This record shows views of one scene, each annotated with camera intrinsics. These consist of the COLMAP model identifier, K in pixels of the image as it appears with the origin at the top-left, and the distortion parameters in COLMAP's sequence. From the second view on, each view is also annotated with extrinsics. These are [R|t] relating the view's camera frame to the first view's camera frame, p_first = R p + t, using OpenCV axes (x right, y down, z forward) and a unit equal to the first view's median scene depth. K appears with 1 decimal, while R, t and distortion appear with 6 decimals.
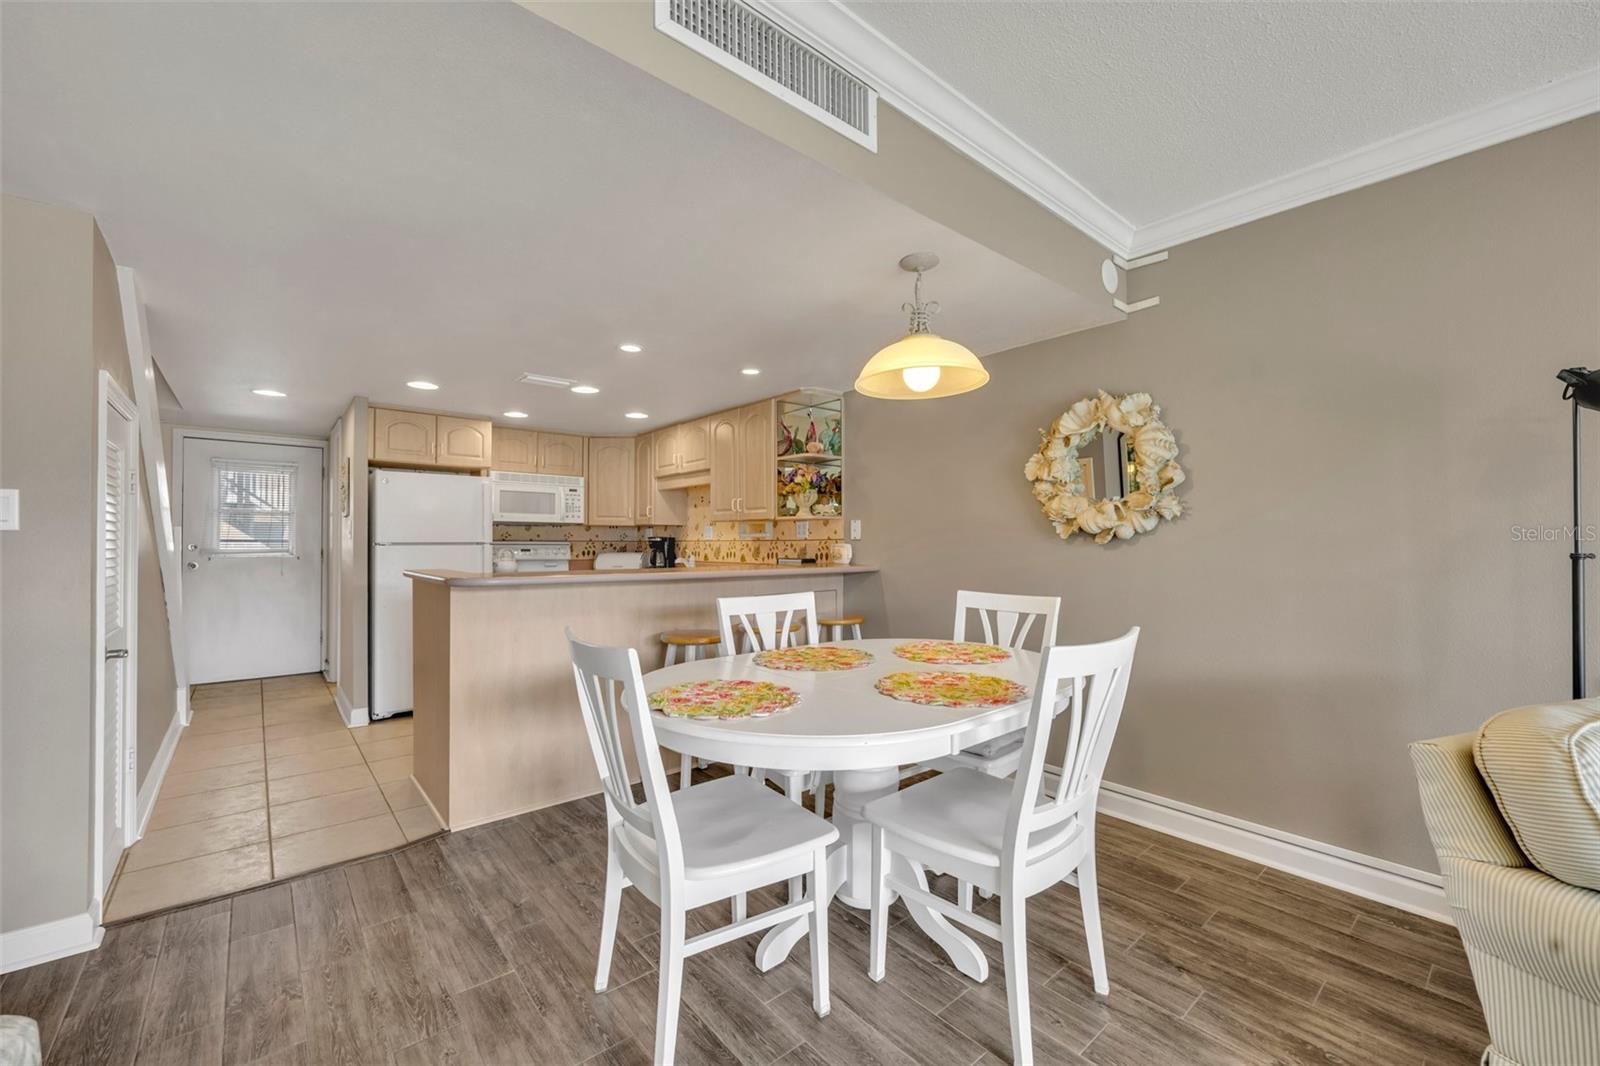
lens RADIAL K [[640.2, 0, 798.4], [0, 640.2, 535.5], [0, 0, 1]] dist [-0.000949, 0.000011]
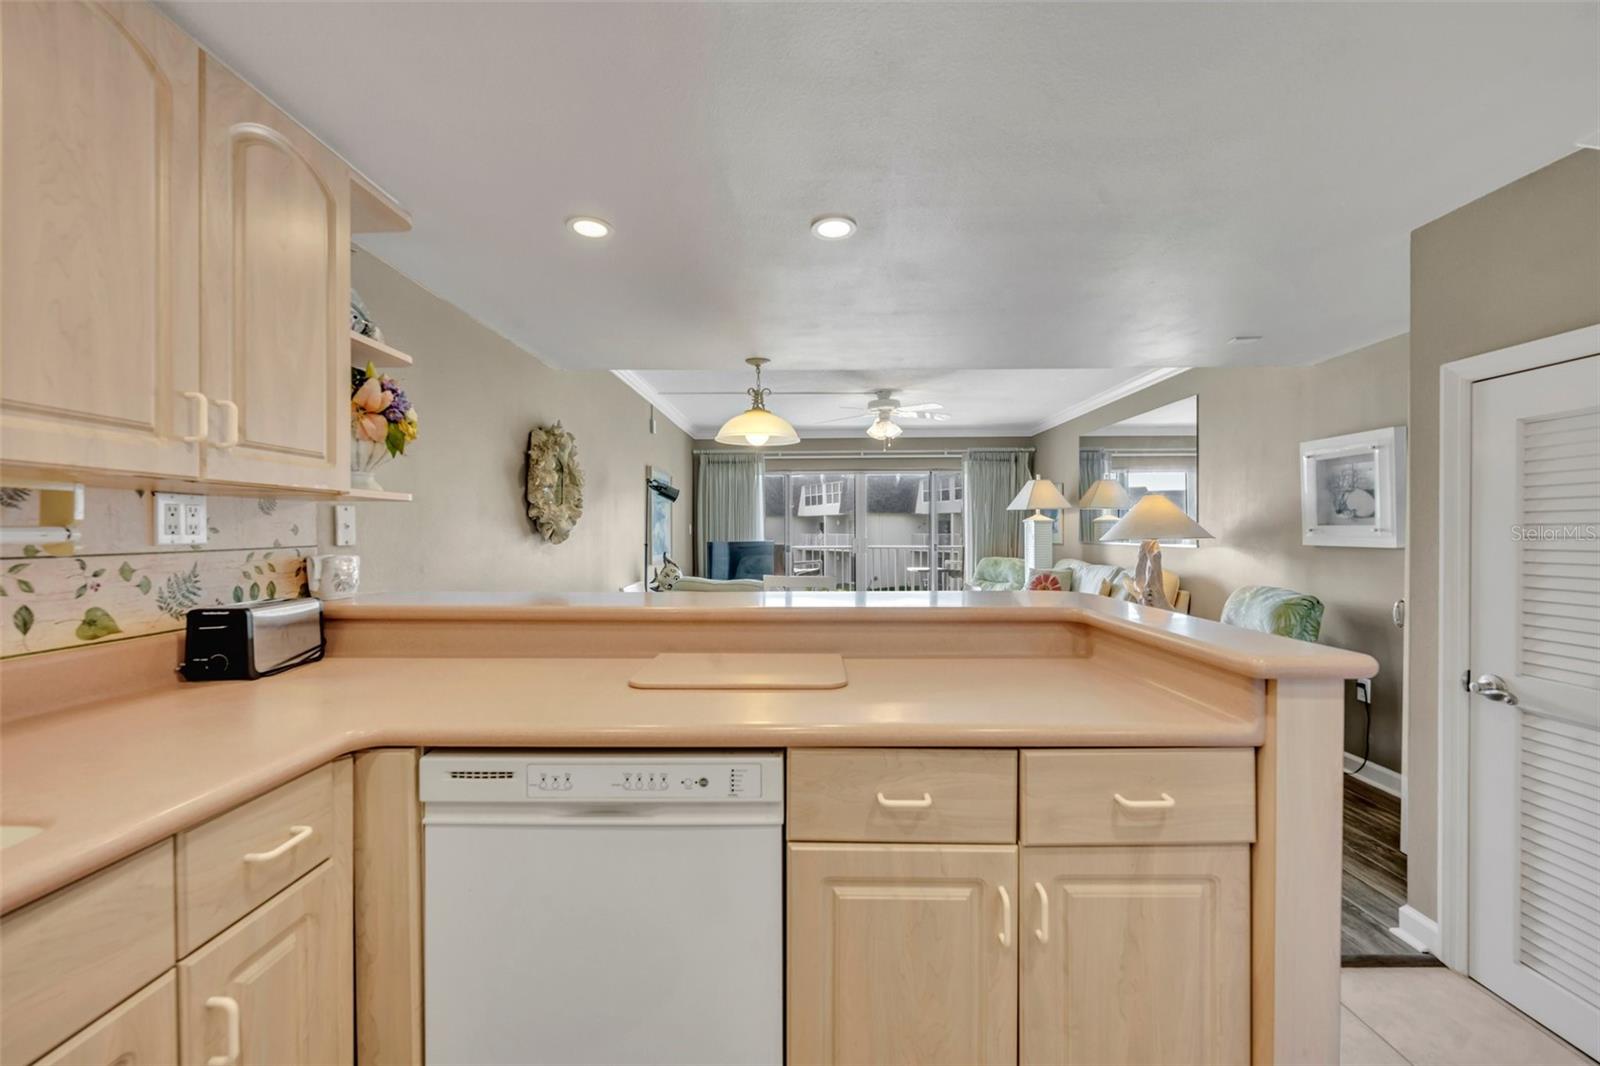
lens RADIAL K [[640.2, 0, 798.4], [0, 640.2, 535.5], [0, 0, 1]] dist [-0.000949, 0.000011]
pose [[-0.751724, -0.003227, 0.659470, -0.428970], [-0.006266, 0.999978, -0.002249, -0.002223], [-0.659448, -0.005823, -0.751728, 0.998236]]
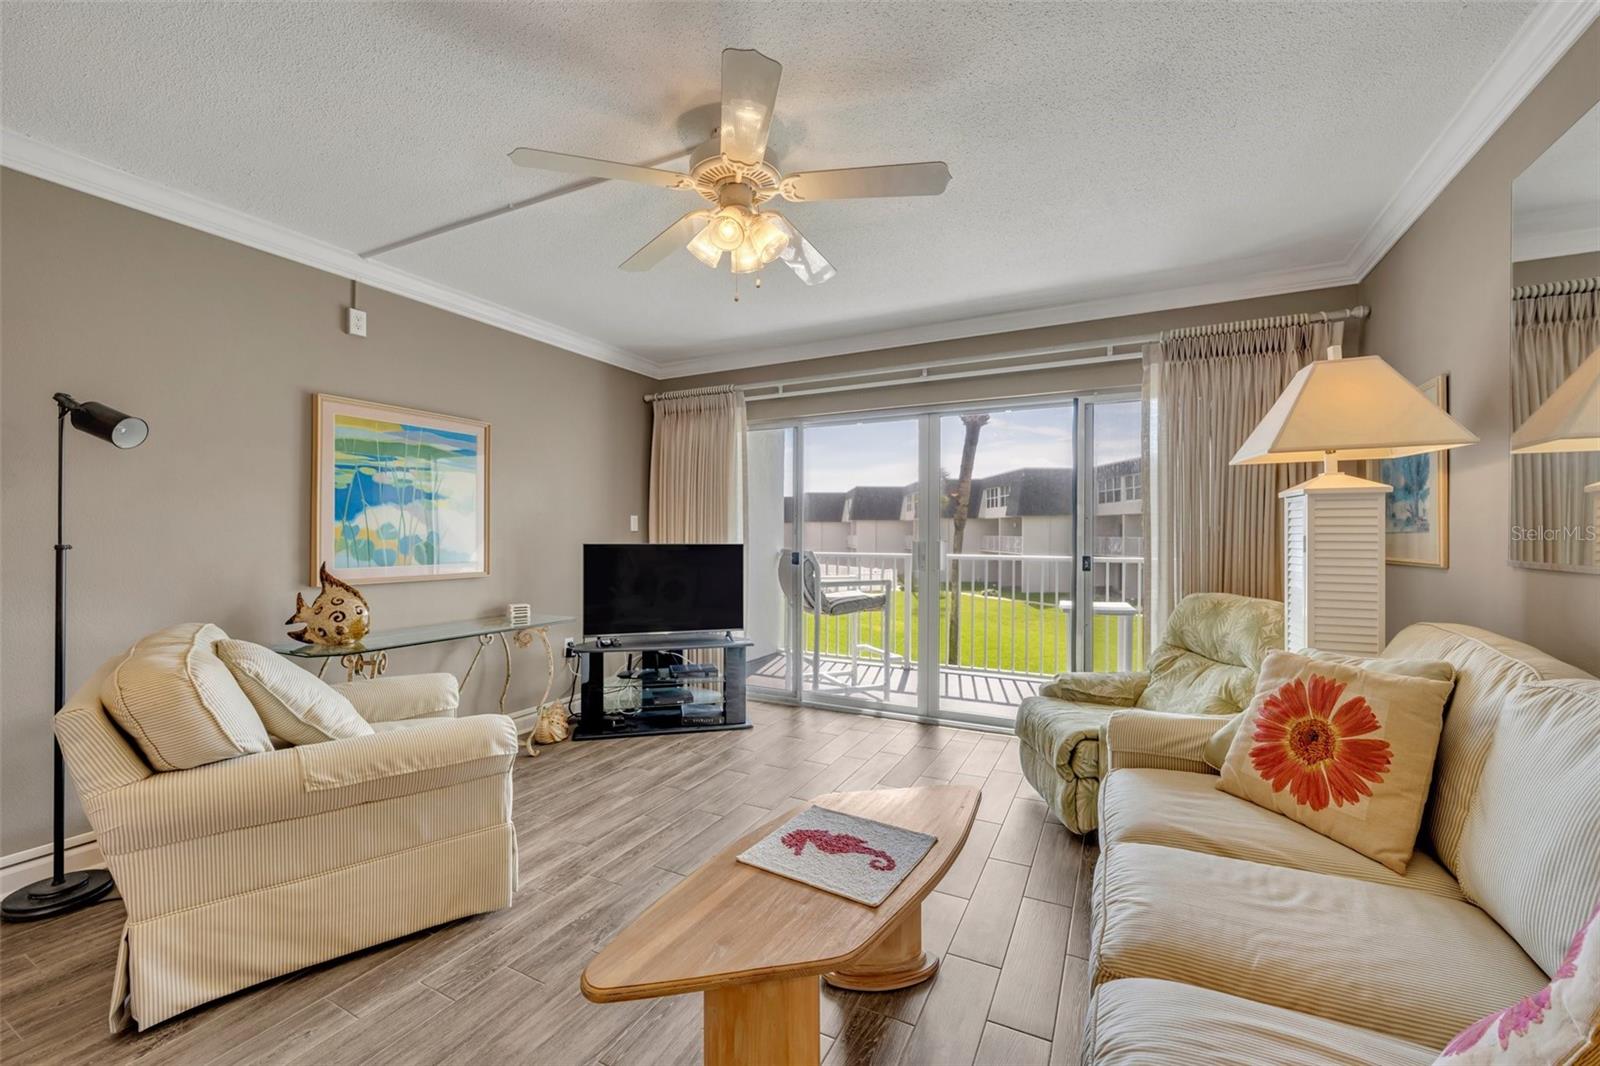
lens RADIAL K [[632.5, 0, 790.9], [0, 632.5, 537.3], [0, 0, 1]] dist [0.000073, 0.000053]
pose [[-0.366277, -0.008790, 0.930464, -0.155376], [-0.016264, 0.999863, 0.003044, -0.004830], [-0.930364, -0.014018, -0.366370, 0.055625]]
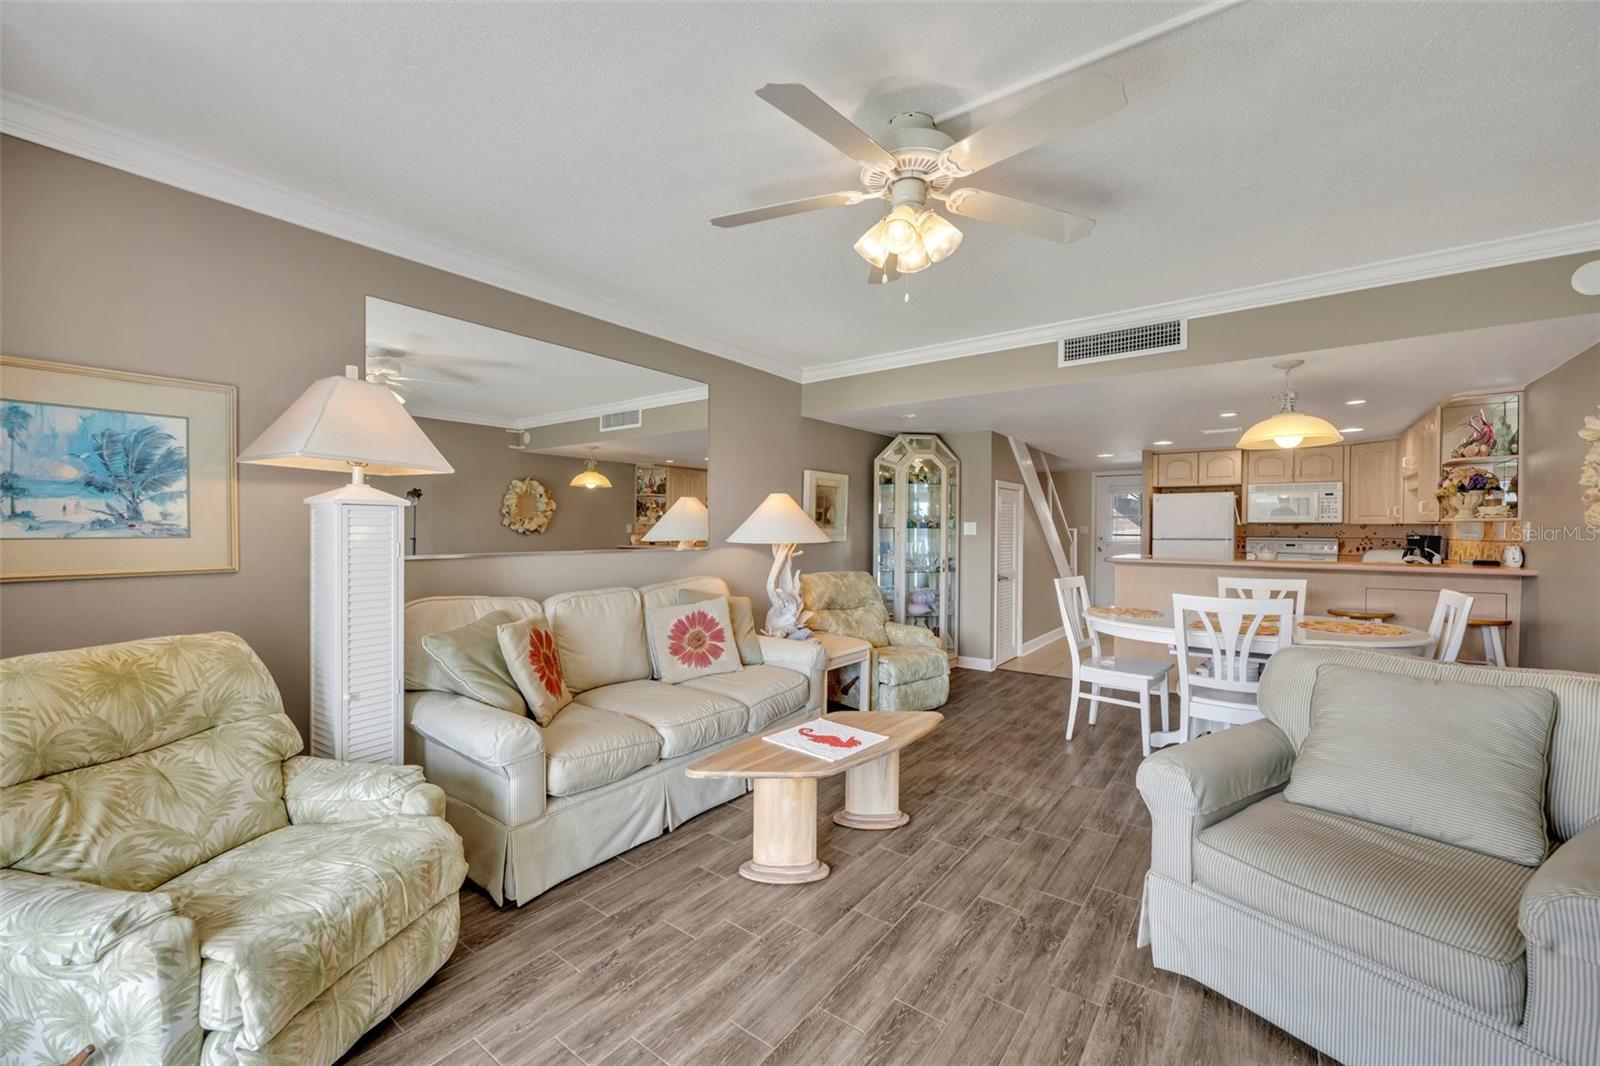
lens RADIAL K [[632.5, 0, 790.9], [0, 632.5, 537.3], [0, 0, 1]] dist [0.000073, 0.000053]
pose [[0.203951, 0.013881, -0.978883, 0.689506], [0.005203, 0.999870, 0.015263, -0.018457], [0.978967, -0.008207, 0.203852, -0.228719]]
